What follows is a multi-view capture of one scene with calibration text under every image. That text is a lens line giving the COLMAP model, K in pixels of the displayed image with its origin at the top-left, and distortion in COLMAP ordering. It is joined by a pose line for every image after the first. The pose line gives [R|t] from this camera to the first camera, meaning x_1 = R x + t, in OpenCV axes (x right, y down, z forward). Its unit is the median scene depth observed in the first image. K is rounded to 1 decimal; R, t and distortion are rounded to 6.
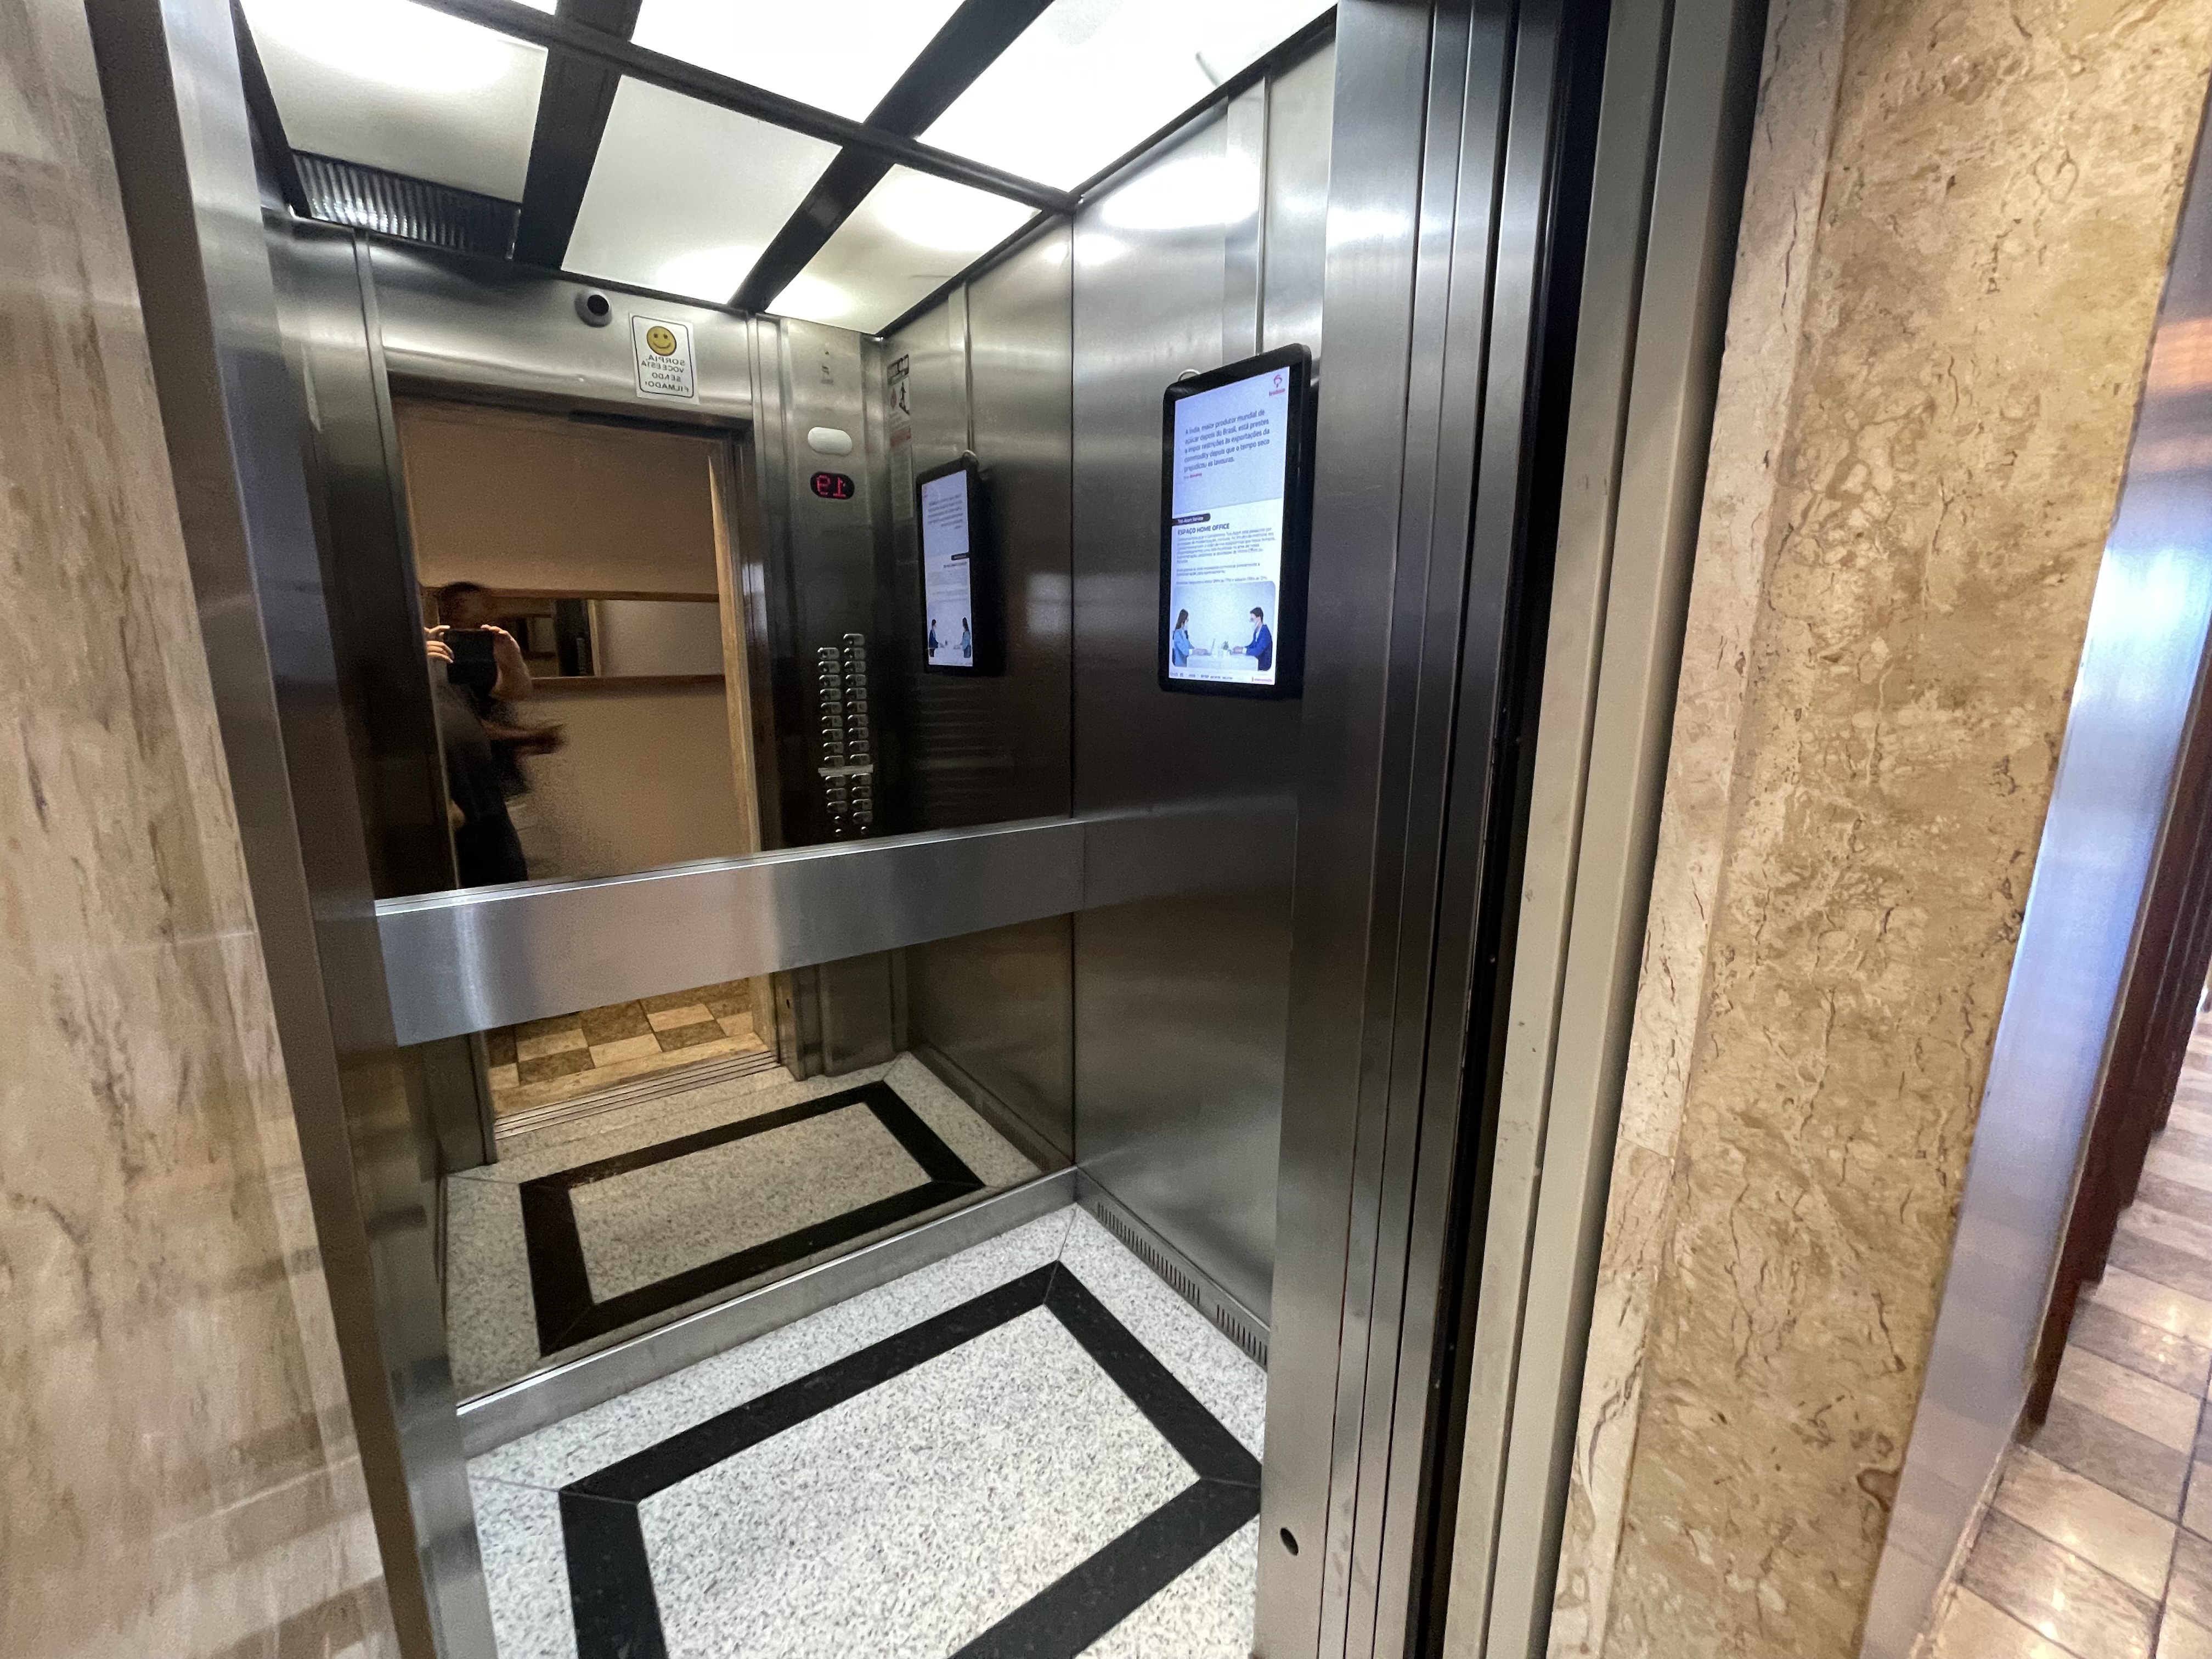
lens RADIAL K [[894.8, 0, 1103.6], [0, 894.8, 824.1], [0, 0, 1]] dist [-0.002447, 0.001329]
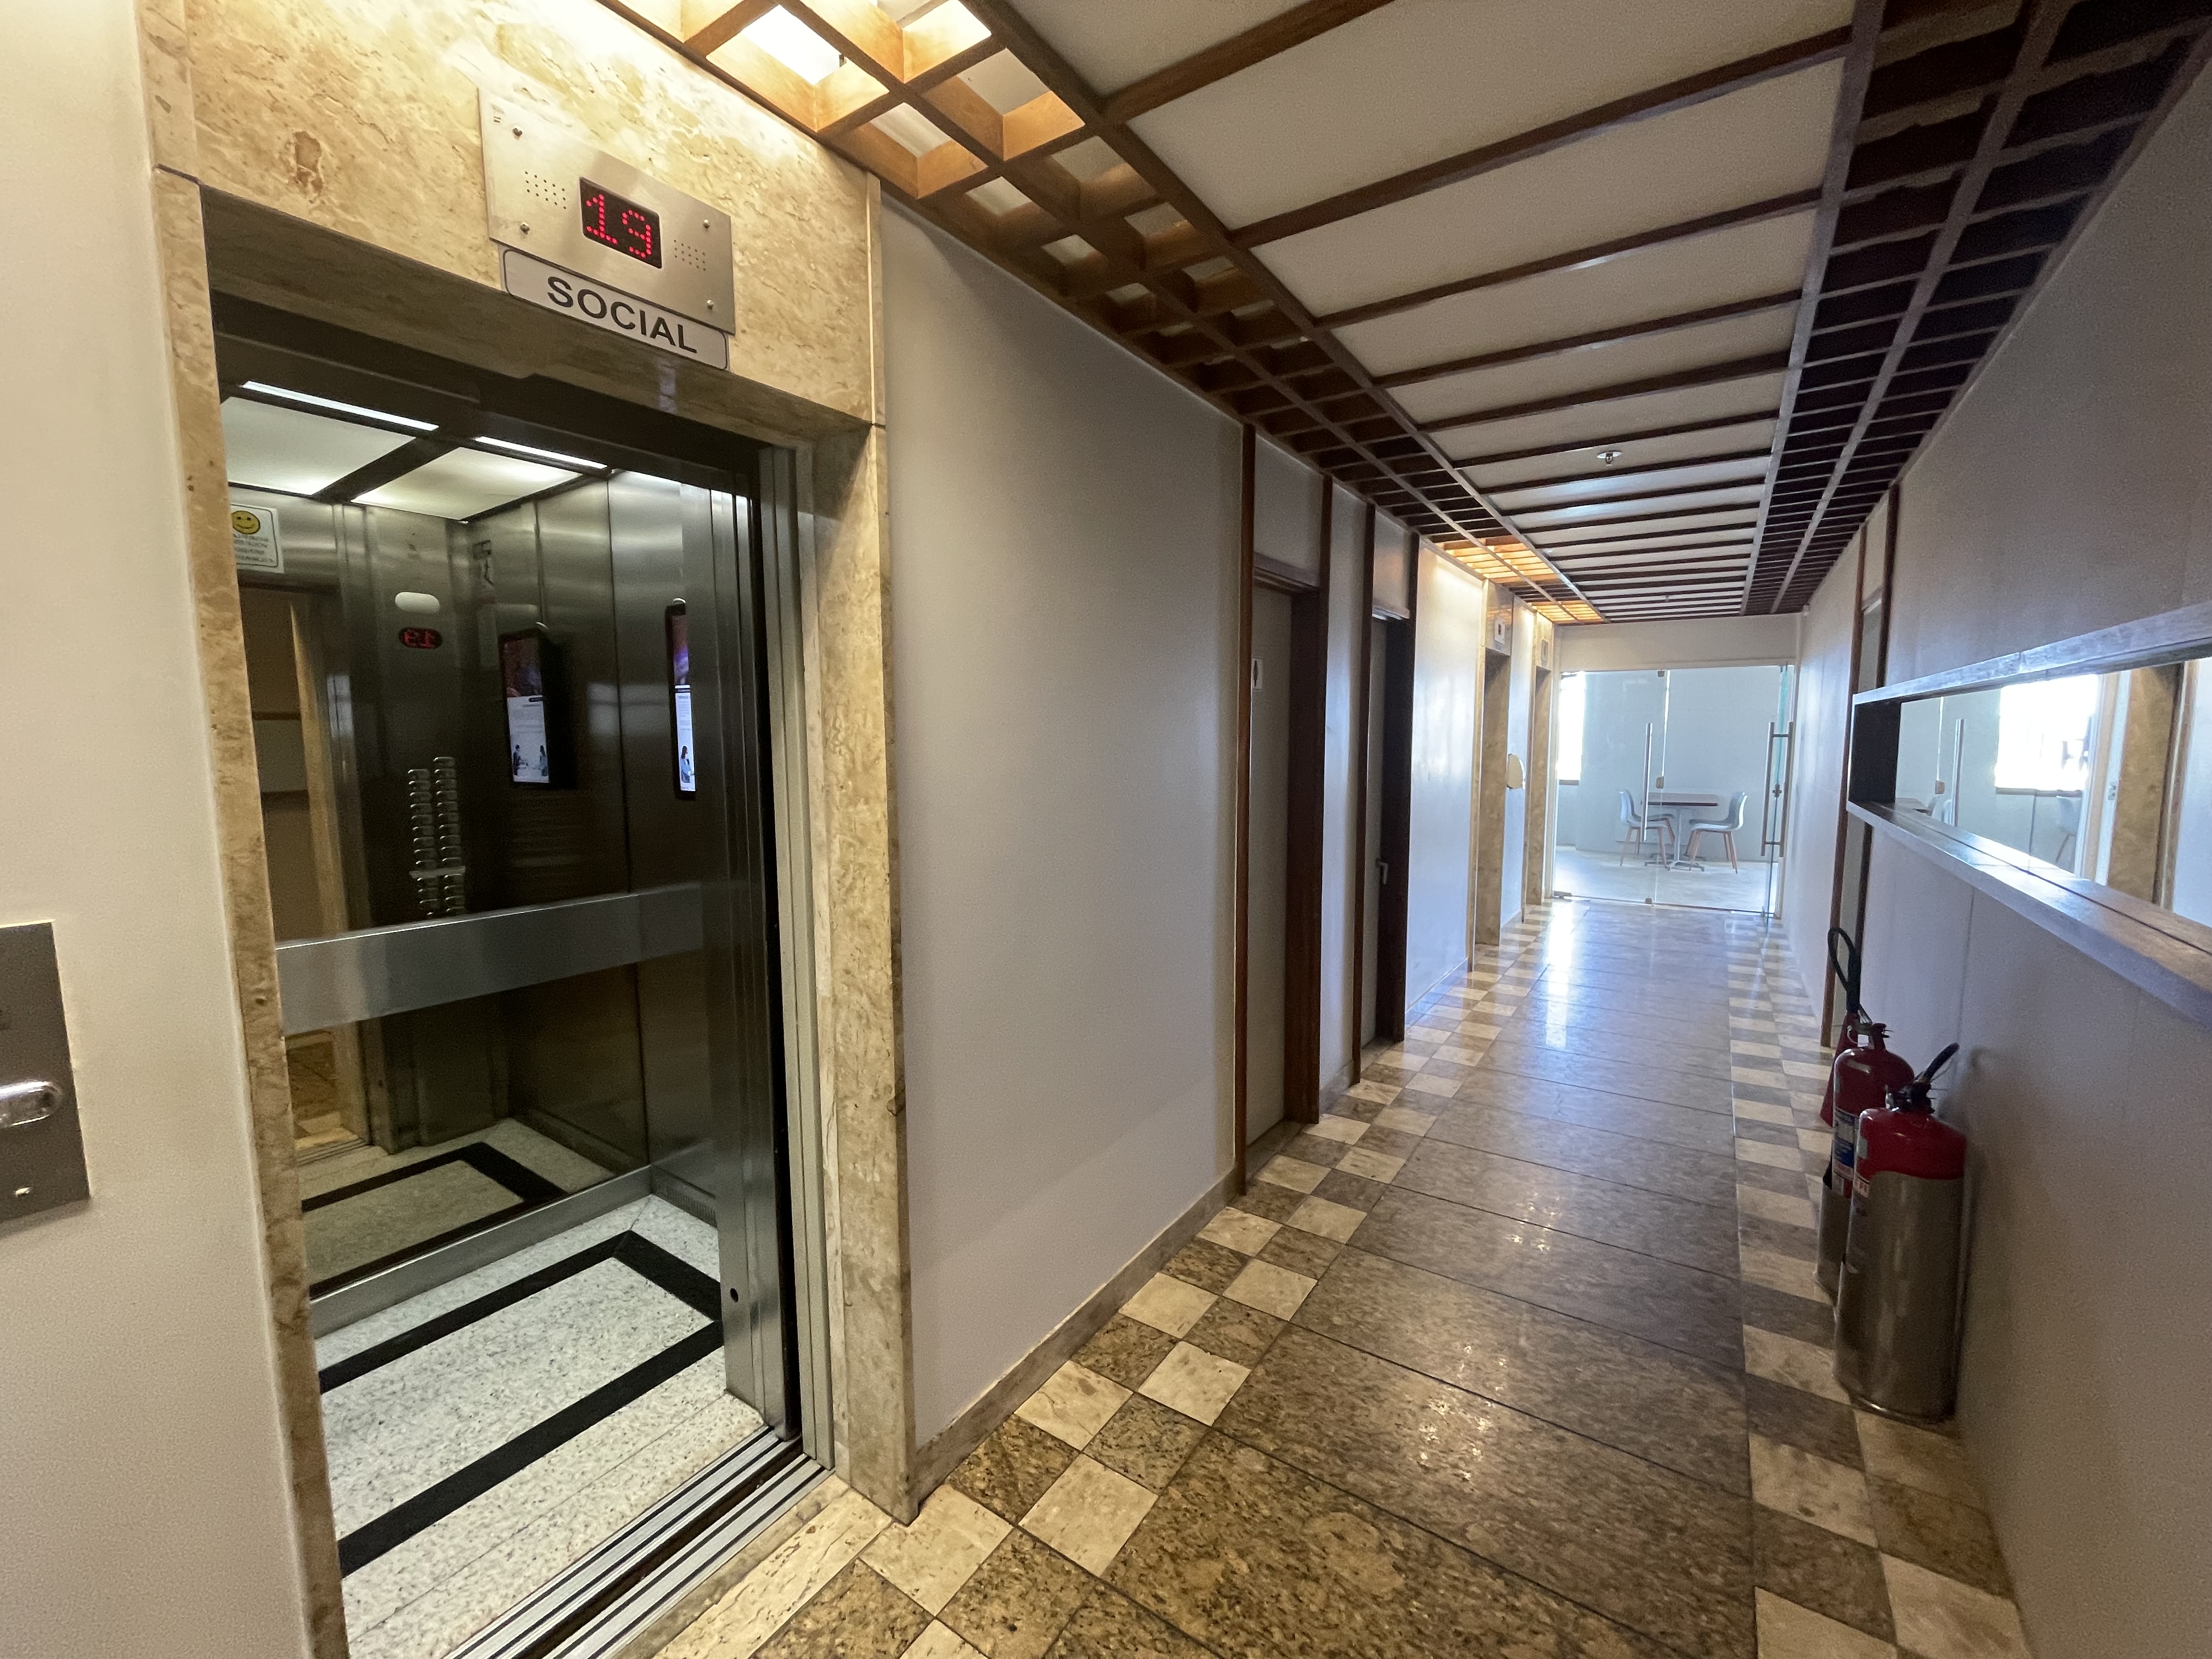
lens RADIAL K [[894.8, 0, 1107.2], [0, 894.8, 827.8], [0, 0, 1]] dist [-0.002447, 0.001329]
pose [[0.940850, -0.045213, 0.335794, 0.194412], [0.077929, 0.993363, -0.084596, 0.066494], [-0.329741, 0.105760, 0.938129, -0.522730]]
